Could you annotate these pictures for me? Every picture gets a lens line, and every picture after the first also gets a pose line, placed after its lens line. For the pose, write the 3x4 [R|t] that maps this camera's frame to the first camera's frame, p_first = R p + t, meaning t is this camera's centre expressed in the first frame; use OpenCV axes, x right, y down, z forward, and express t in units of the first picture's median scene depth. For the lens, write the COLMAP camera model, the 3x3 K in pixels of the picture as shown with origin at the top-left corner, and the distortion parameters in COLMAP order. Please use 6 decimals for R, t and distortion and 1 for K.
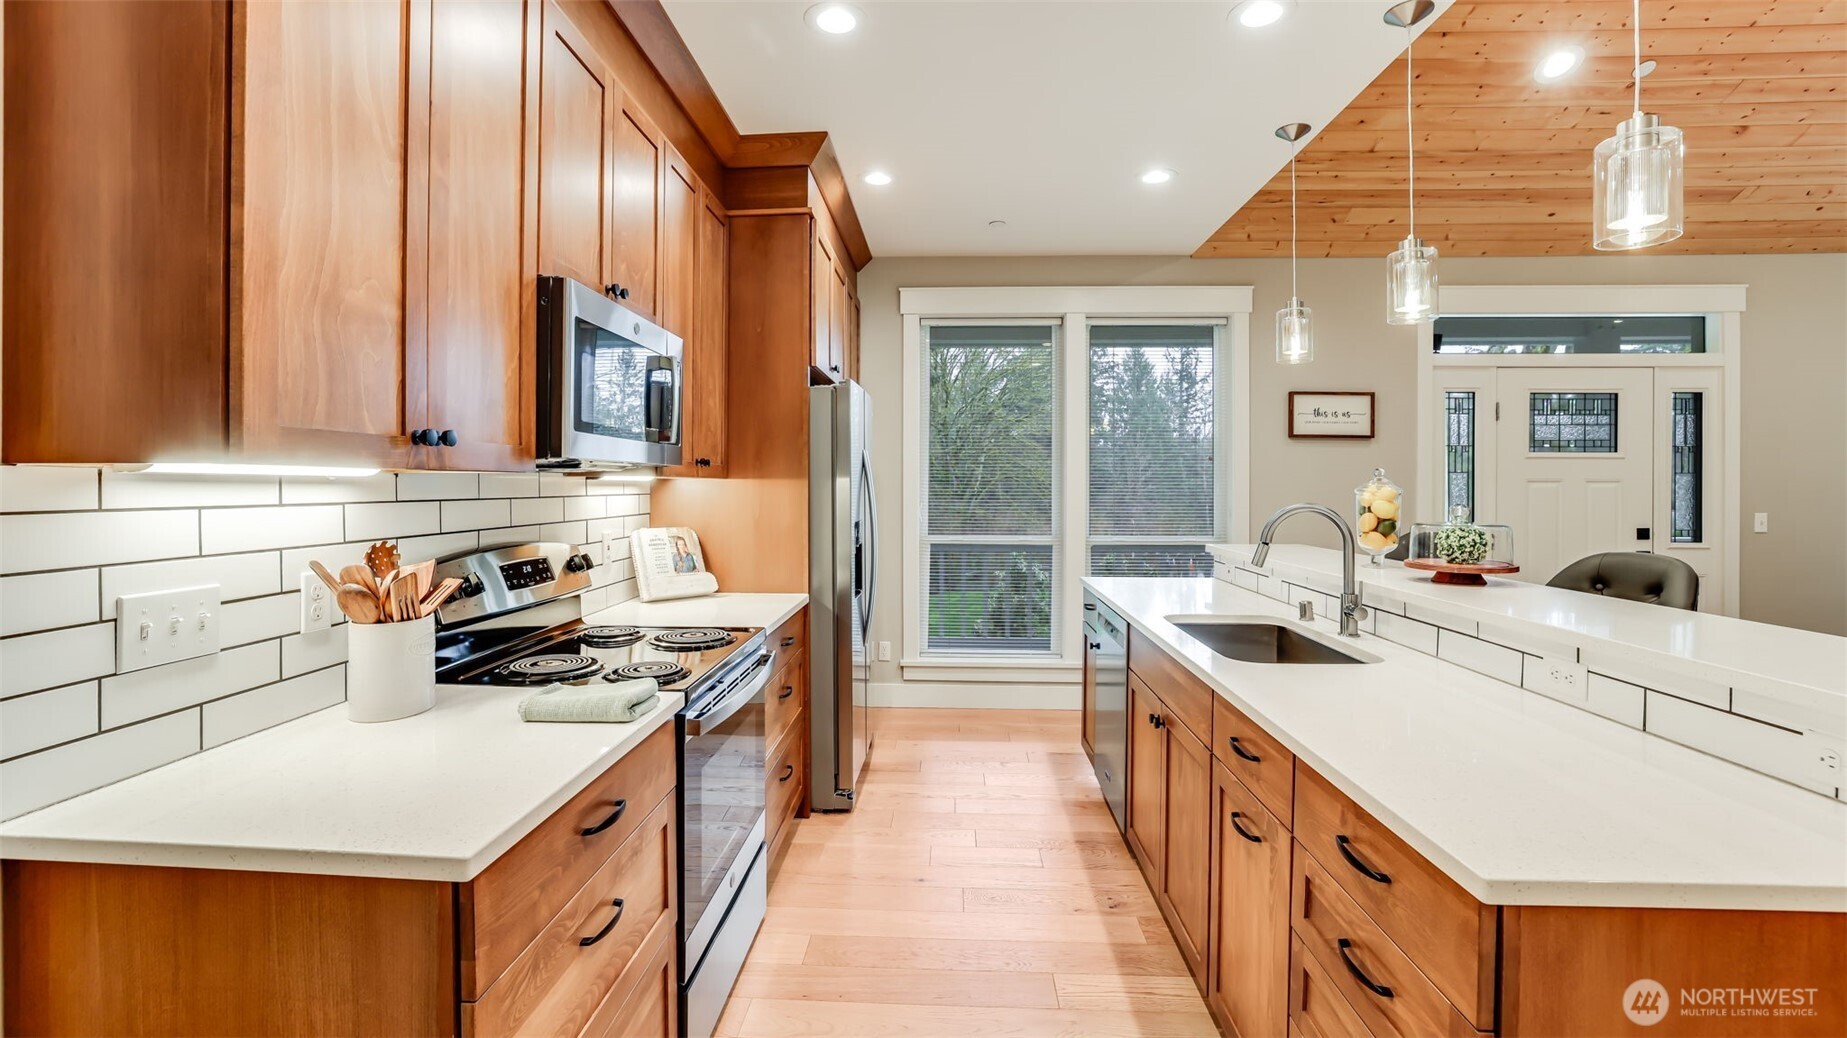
lens RADIAL K [[774.7, 0, 925.2], [0, 774.7, 486.1], [0, 0, 1]] dist [-0.020830, 0.000665]
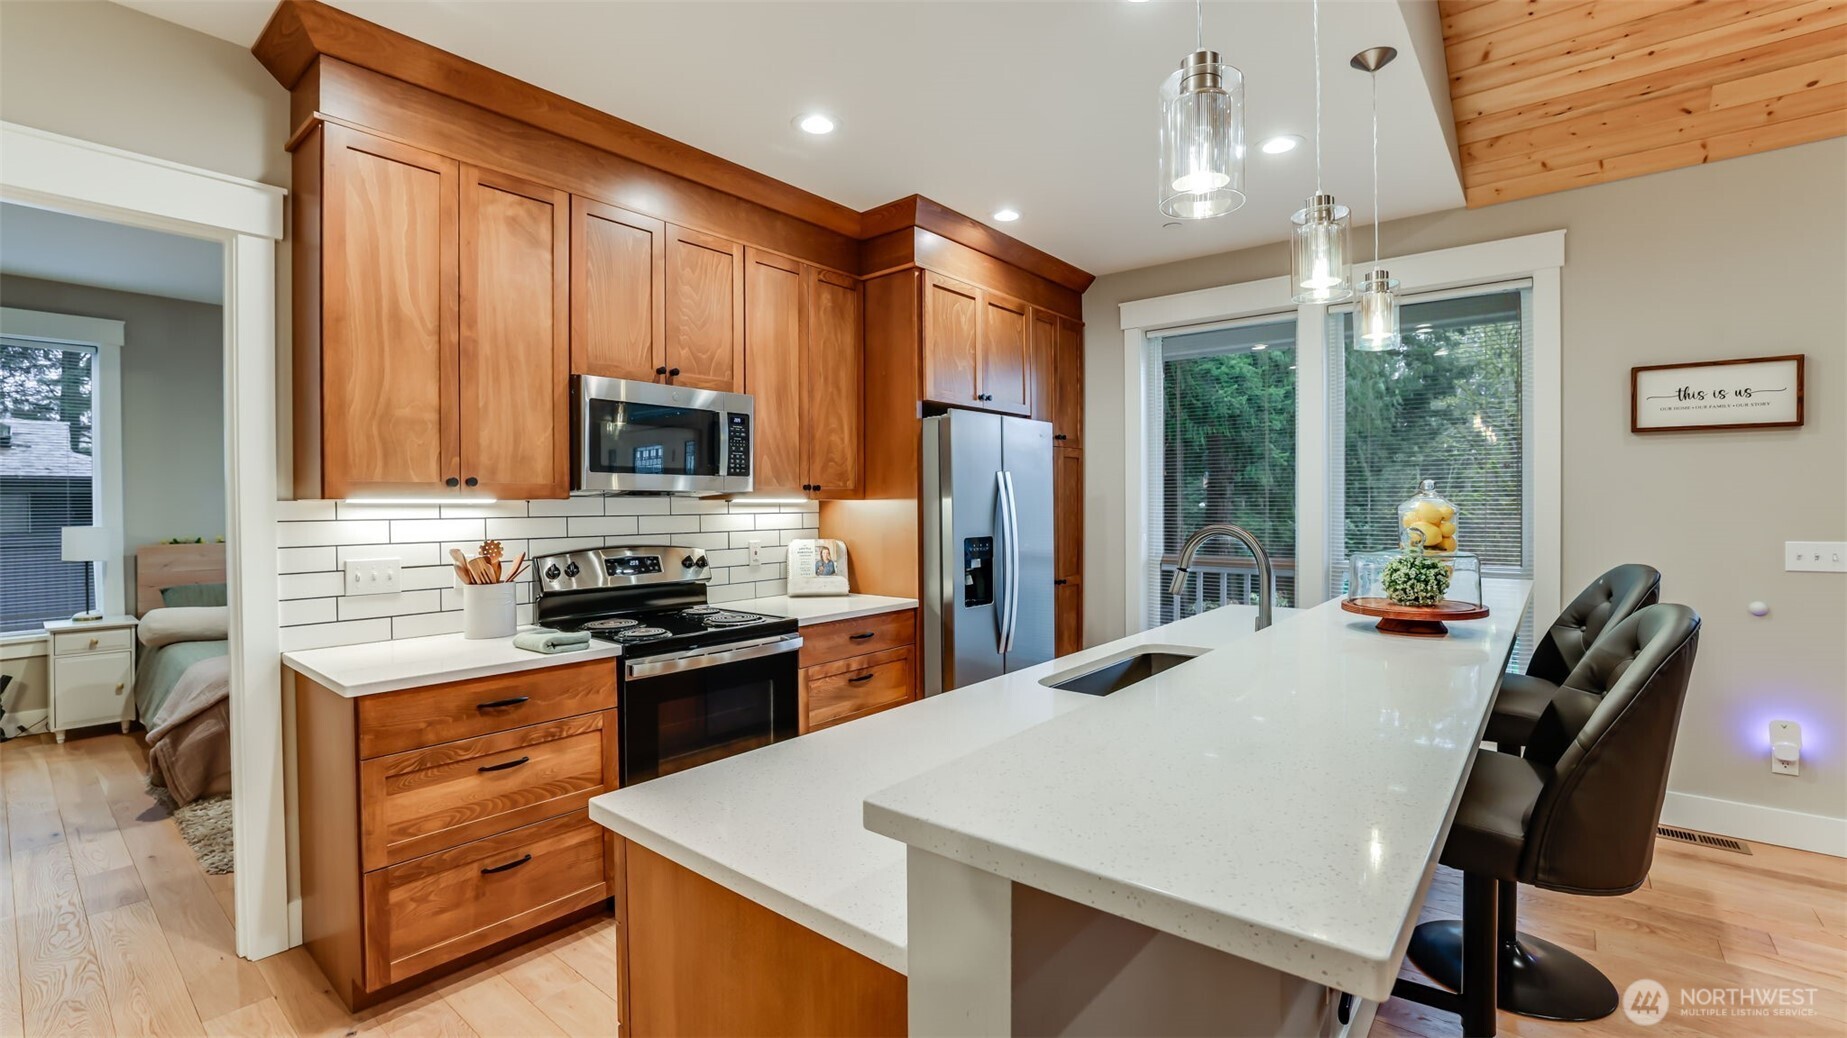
lens RADIAL K [[797.3, 0, 928.7], [0, 797.3, 506.5], [0, 0, 1]] dist [-0.036940, 0.013215]
pose [[0.805834, -0.003792, -0.592129, 0.553640], [0.005908, 0.999981, 0.001637, -0.000542], [0.592112, -0.004818, 0.805842, 0.062316]]
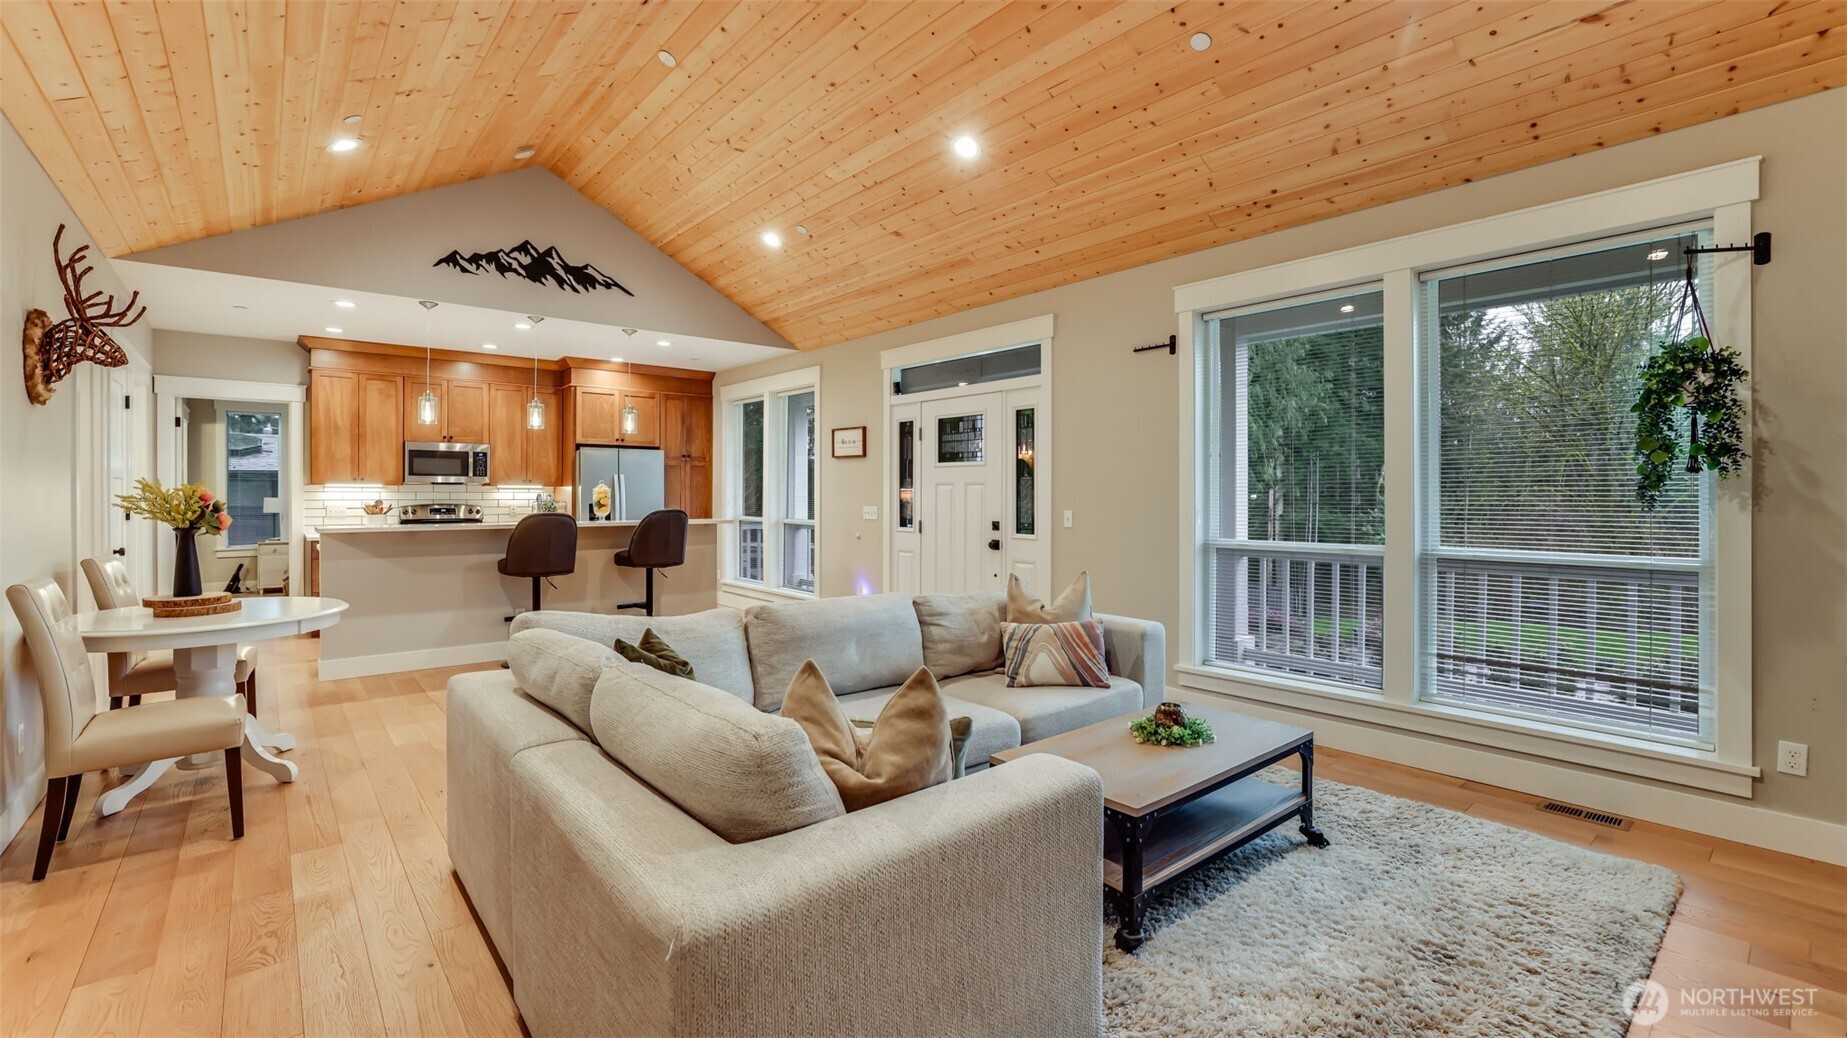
lens RADIAL K [[816.0, 0, 912.3], [0, 816.0, 508.4], [0, 0, 1]] dist [0.038741, -0.000022]
pose [[0.662683, 0.017552, -0.748695, 2.720557], [0.000781, 0.999709, 0.024127, 0.001074], [0.748900, -0.016573, 0.662476, 0.001436]]
